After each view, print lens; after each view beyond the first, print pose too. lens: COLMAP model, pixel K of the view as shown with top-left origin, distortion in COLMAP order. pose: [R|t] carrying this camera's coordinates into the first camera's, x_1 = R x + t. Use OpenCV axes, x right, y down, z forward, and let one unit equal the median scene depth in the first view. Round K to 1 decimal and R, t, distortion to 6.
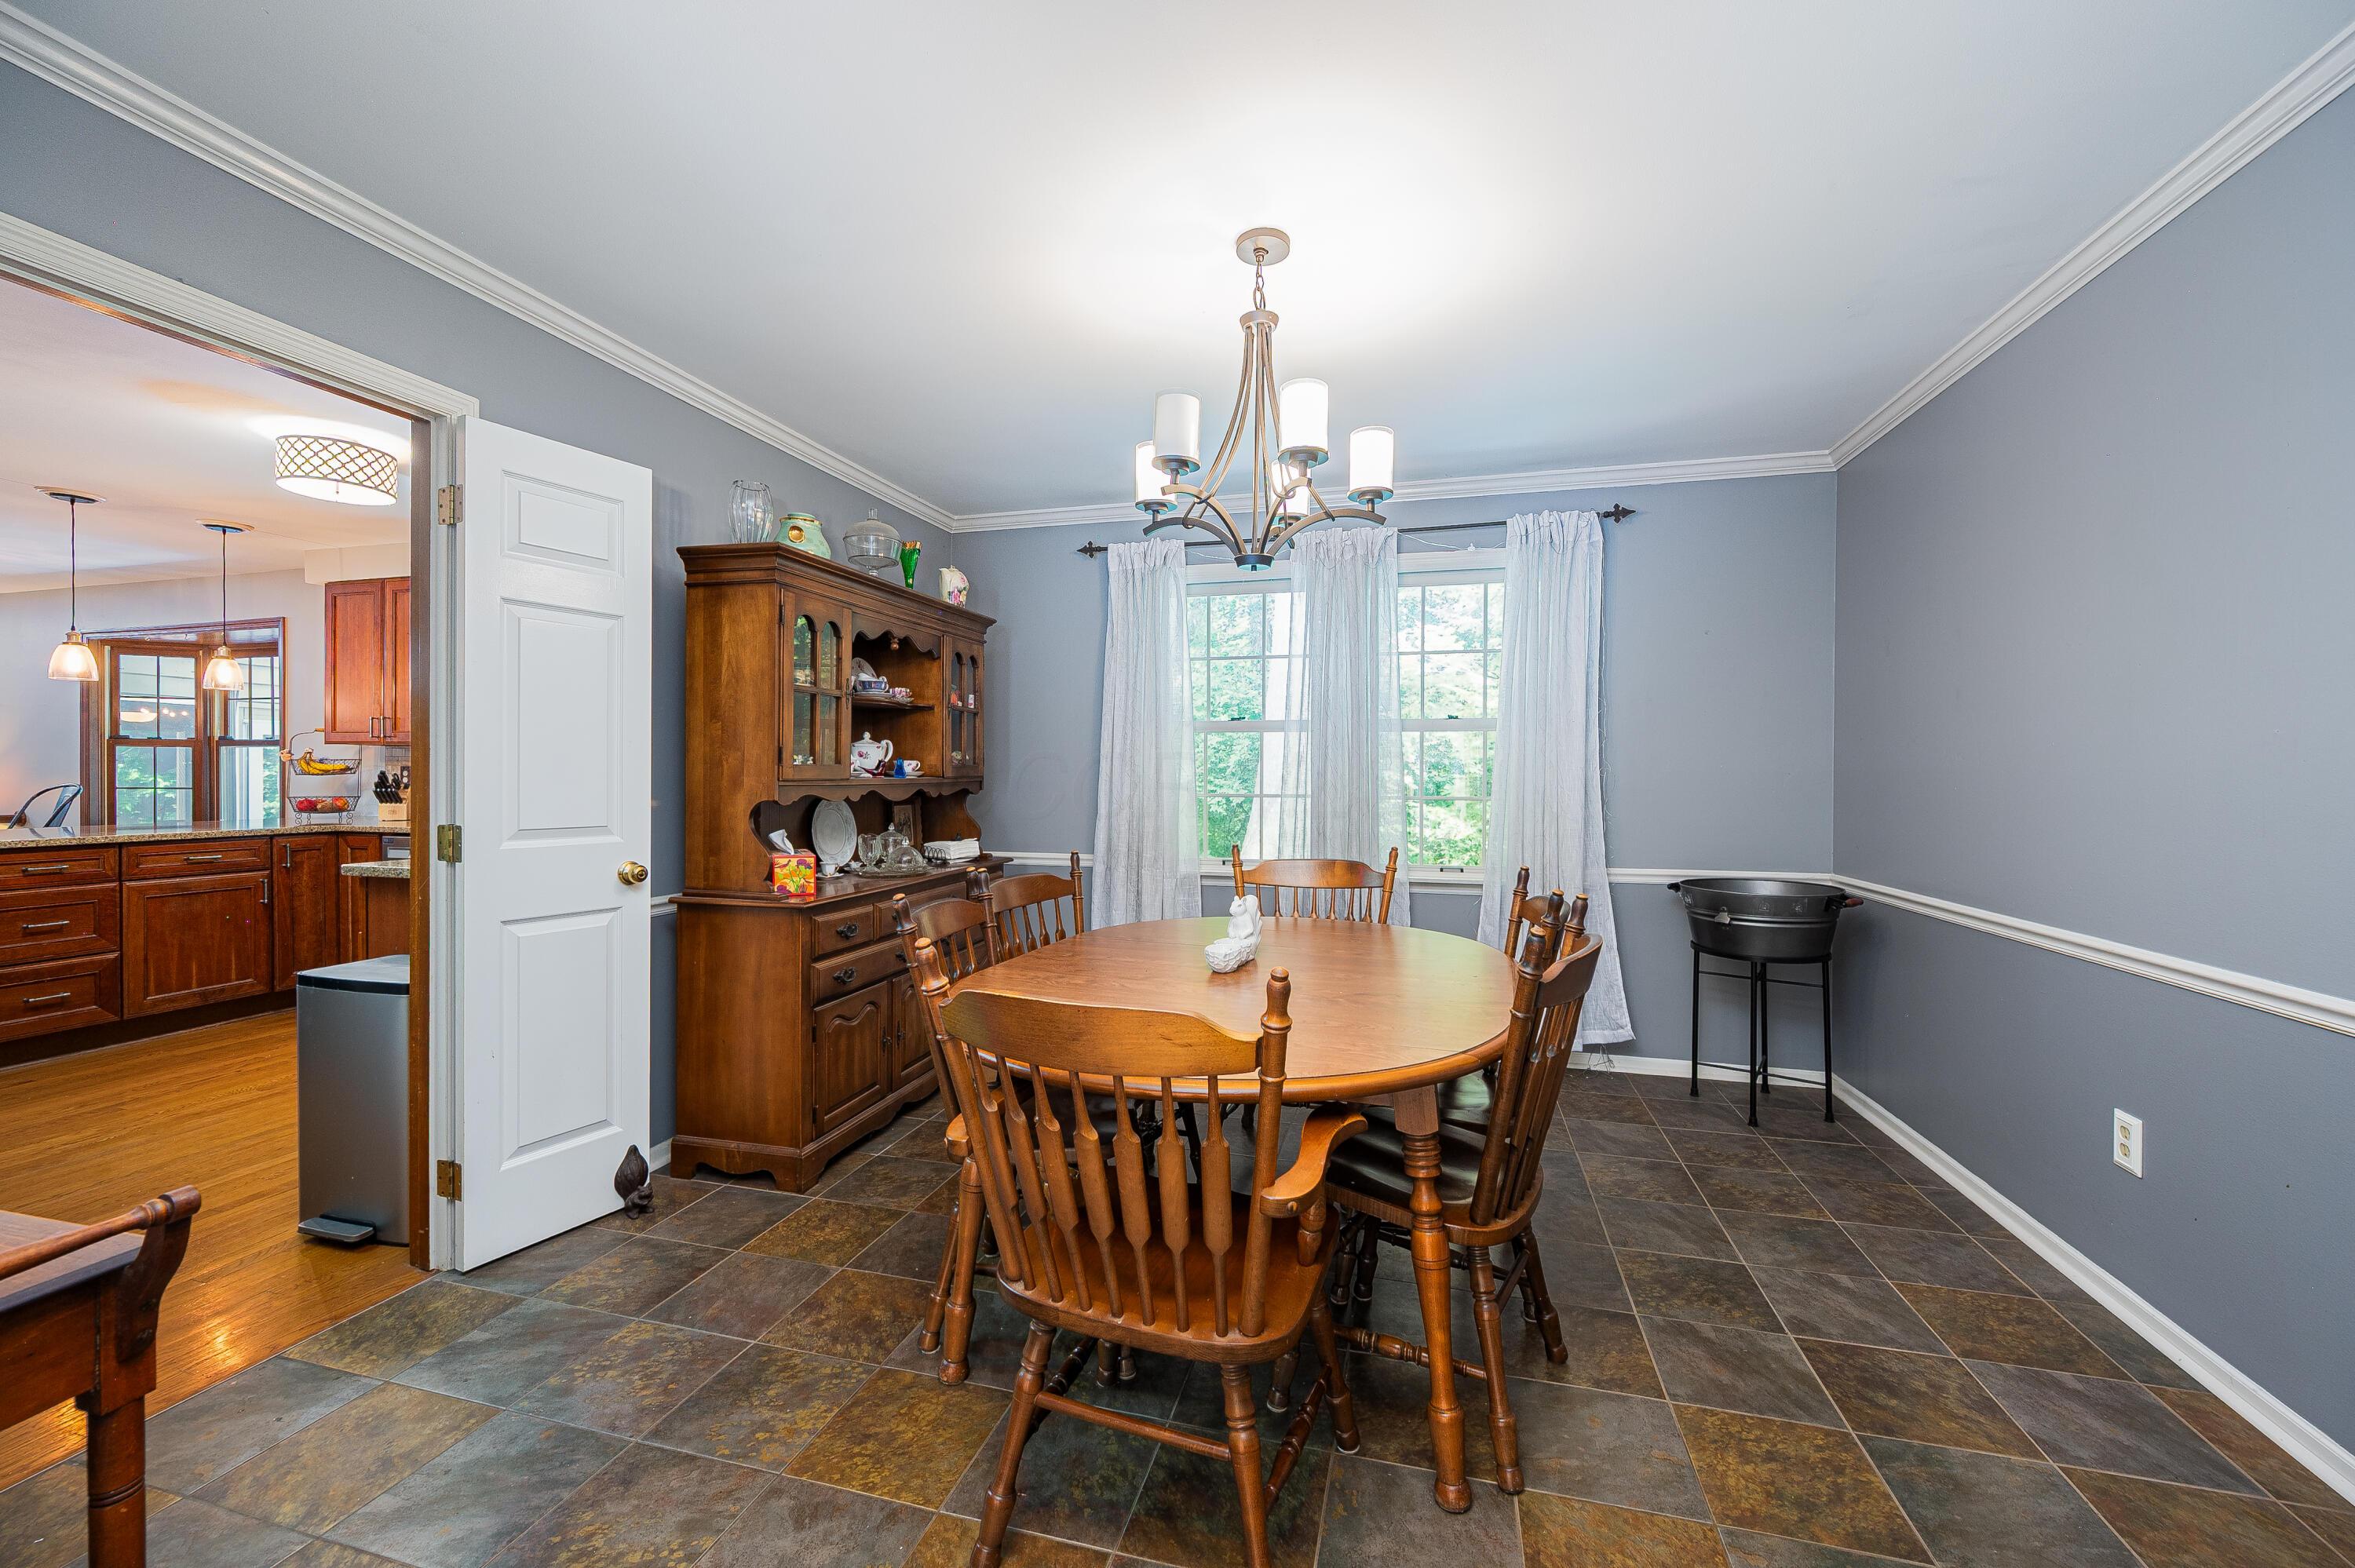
lens RADIAL K [[919.6, 0, 1180.9], [0, 919.6, 768.1], [0, 0, 1]] dist [-0.001126, -0.000212]
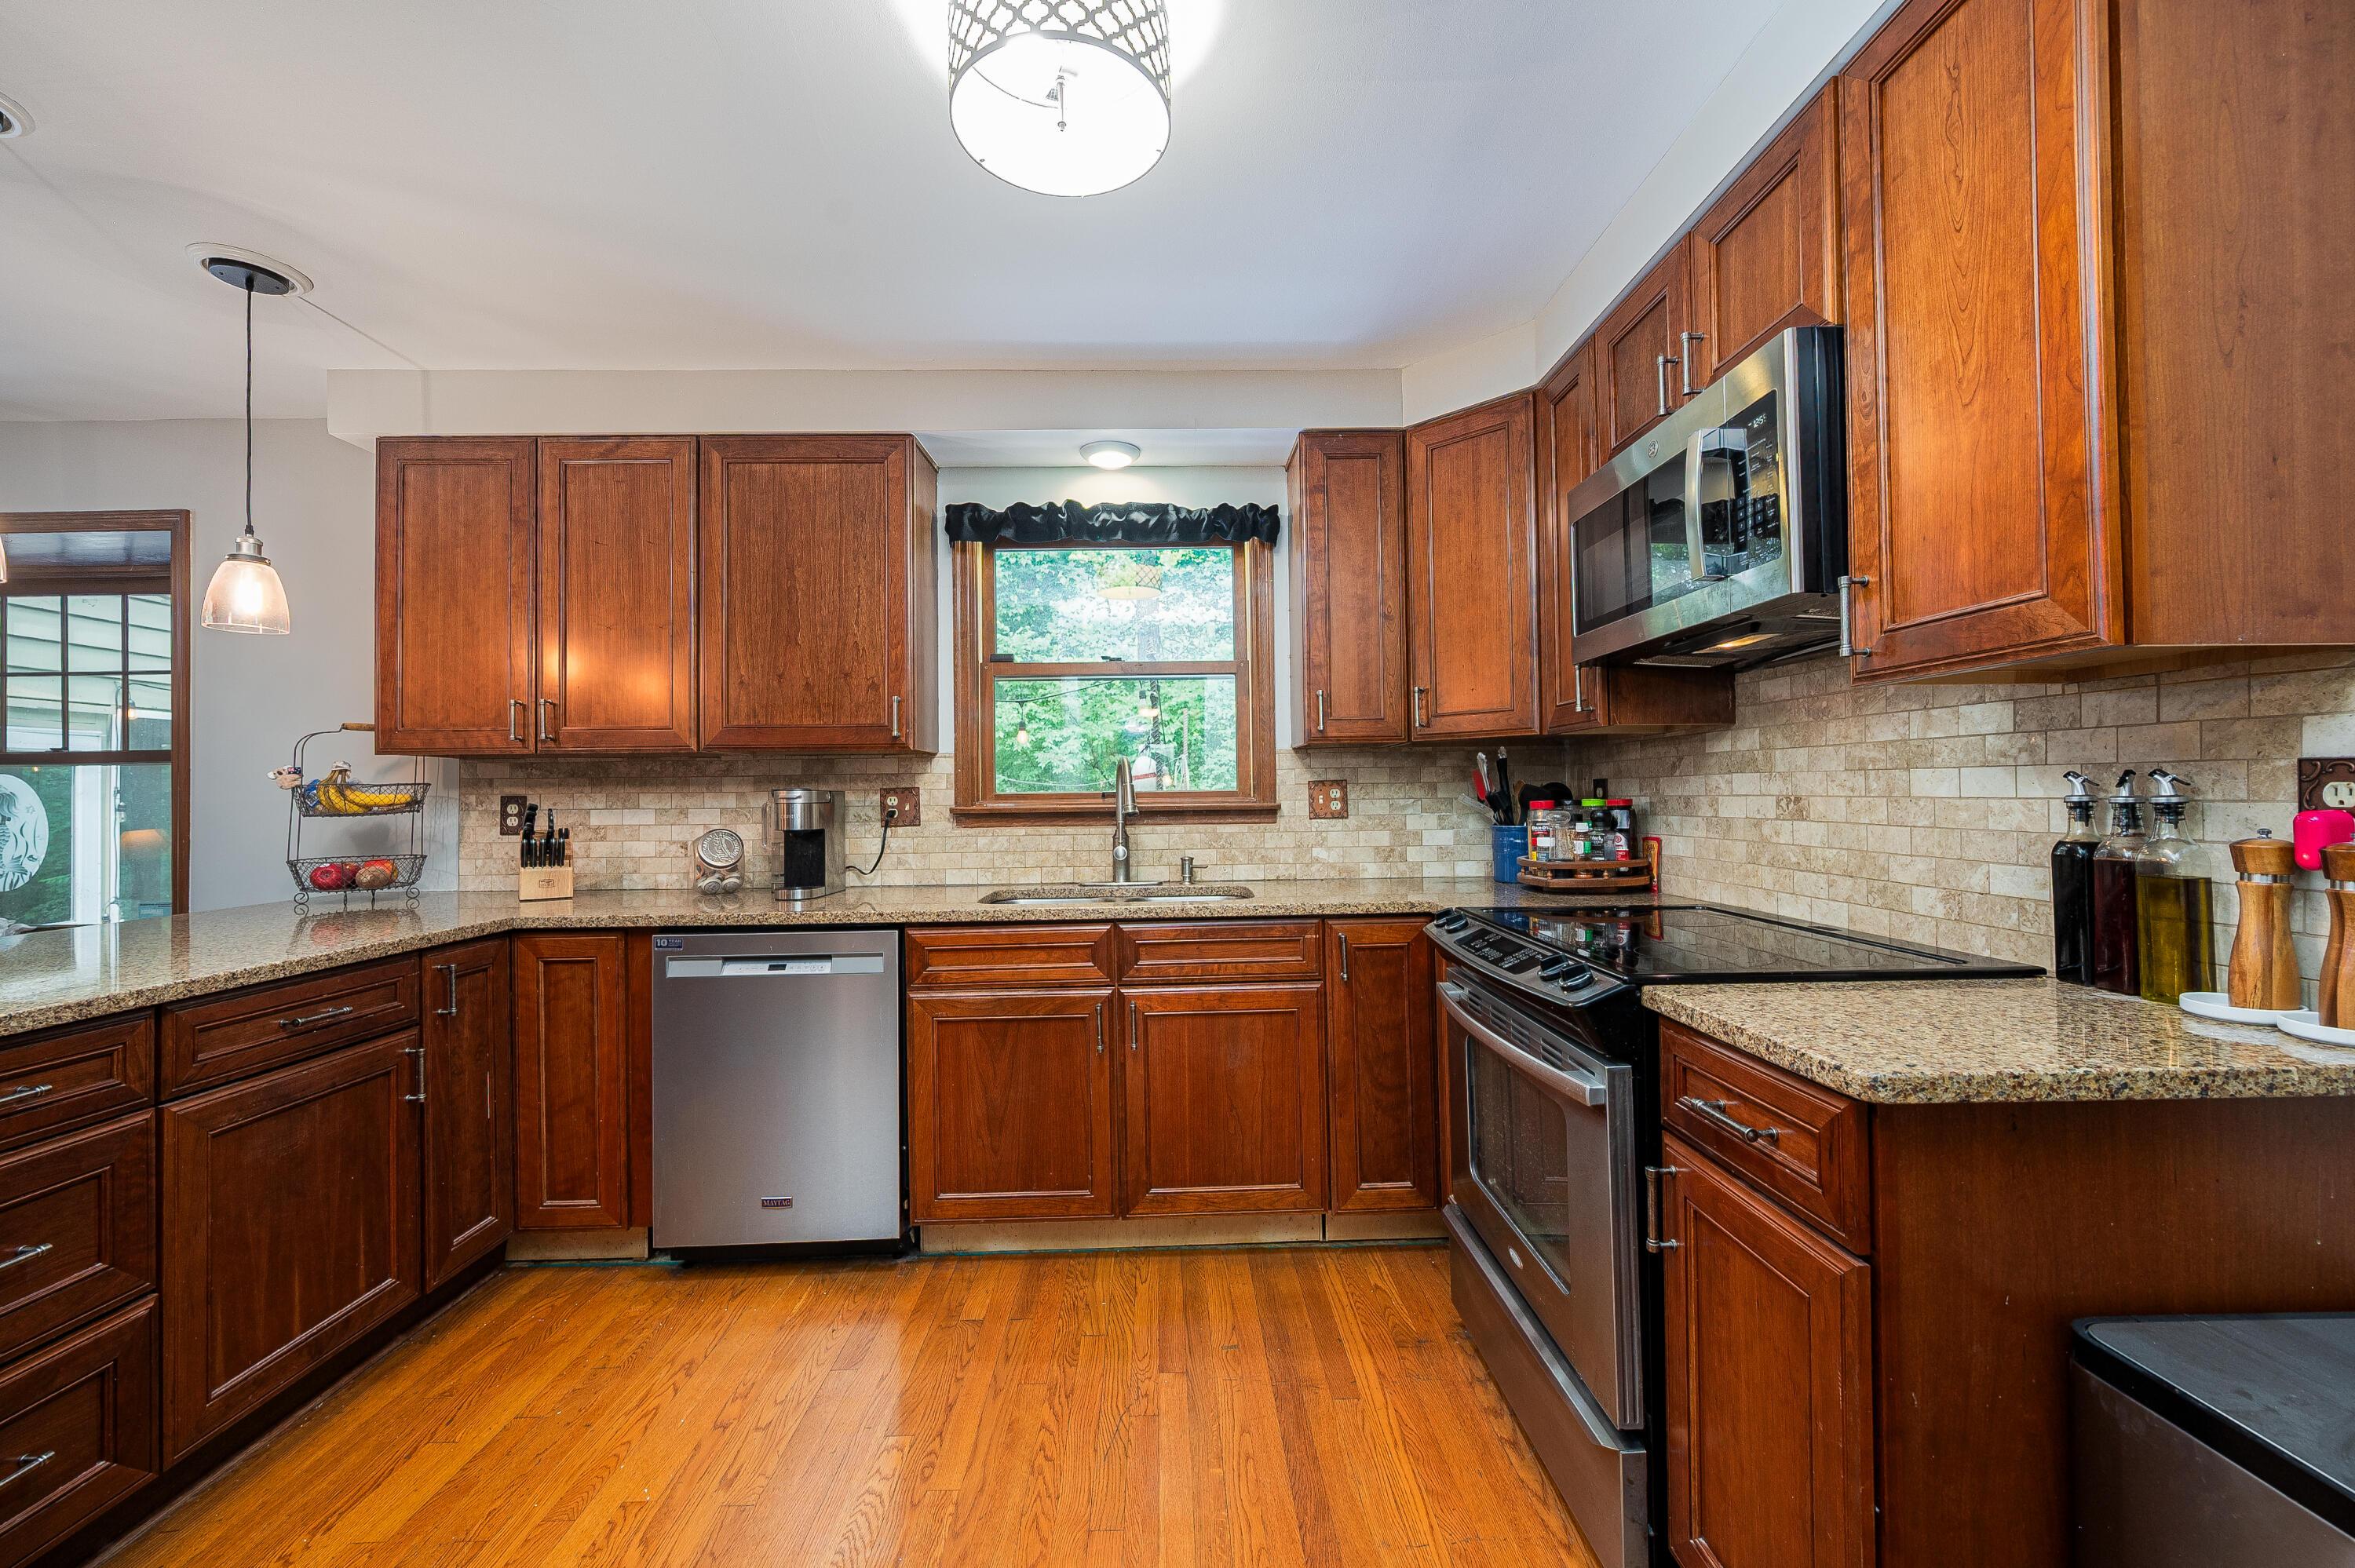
lens RADIAL K [[919.6, 0, 1200.8], [0, 919.6, 780.0], [0, 0, 1]] dist [-0.001126, -0.000212]
pose [[0.960646, -0.015679, 0.277332, -0.778313], [0.021115, 0.999639, -0.016627, 0.005620], [-0.276971, 0.021829, 0.960630, 0.476026]]
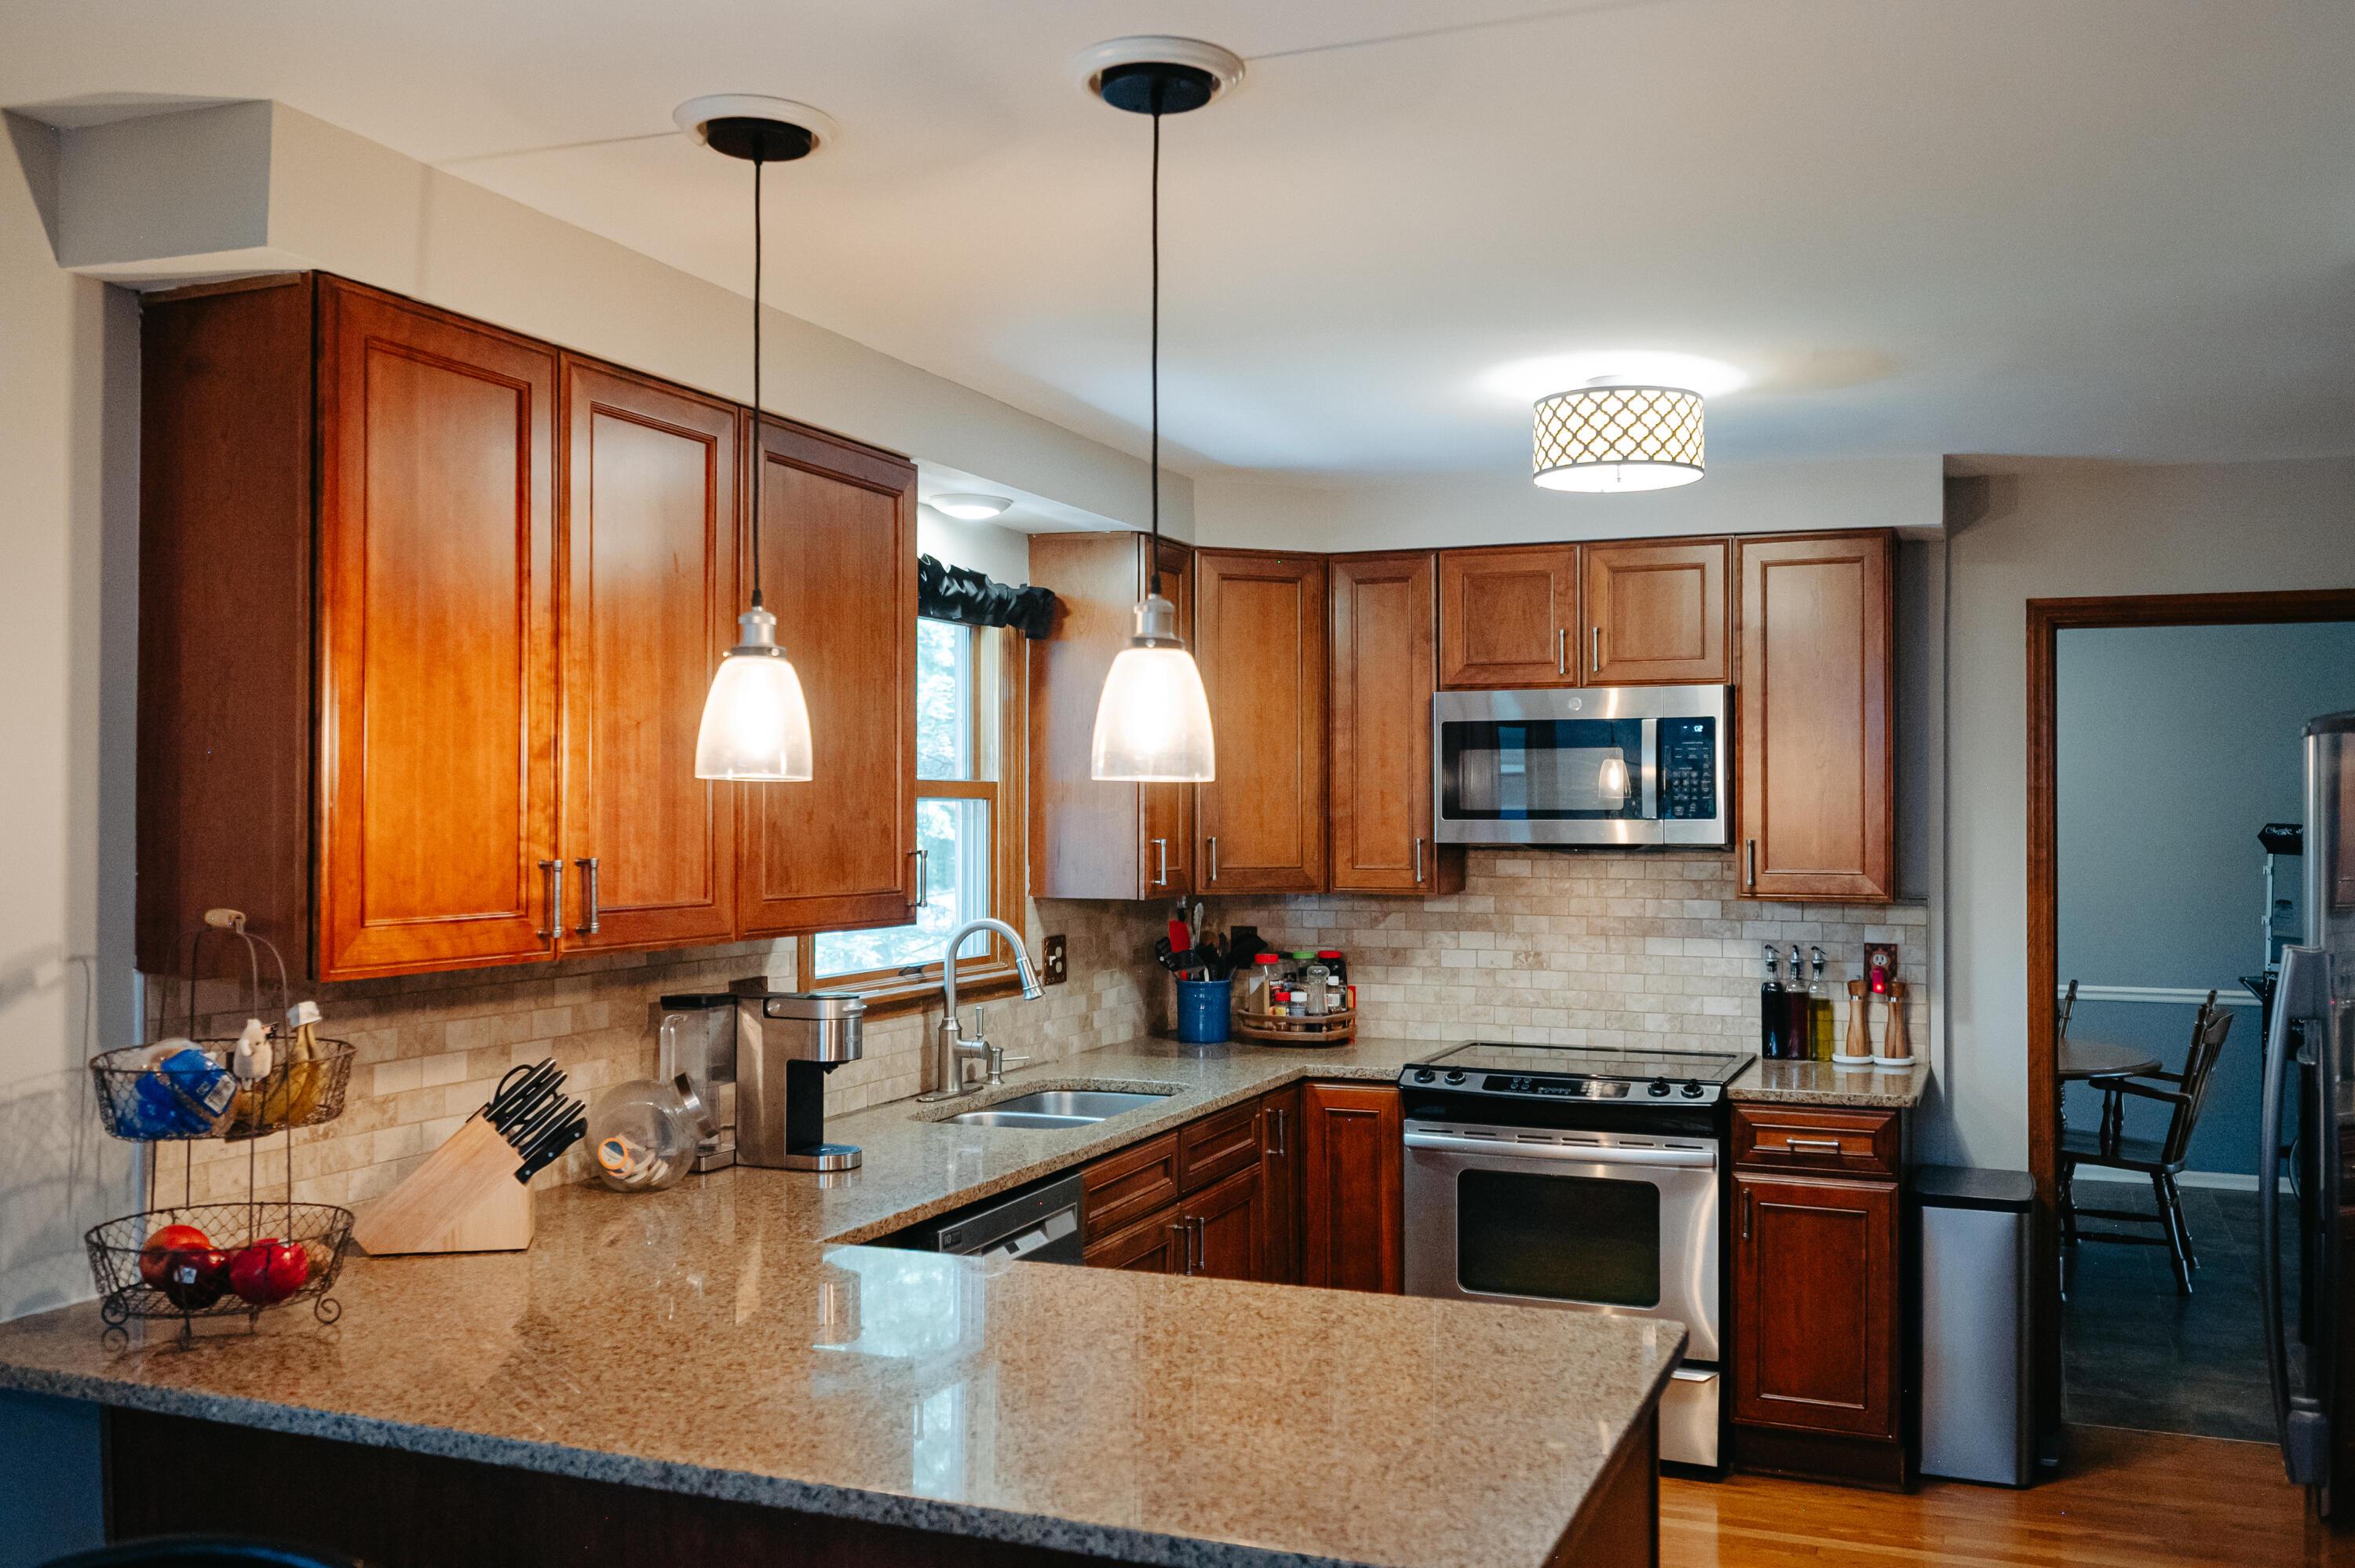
lens RADIAL K [[1960.9, 0, 1191.1], [0, 1960.9, 795.2], [0, 0, 1]] dist [0.006948, 0.016575]
pose [[0.146288, 0.005398, 0.989227, -1.679842], [0.003400, 0.999976, -0.005960, -0.083993], [-0.989236, 0.004235, 0.146266, 0.870707]]
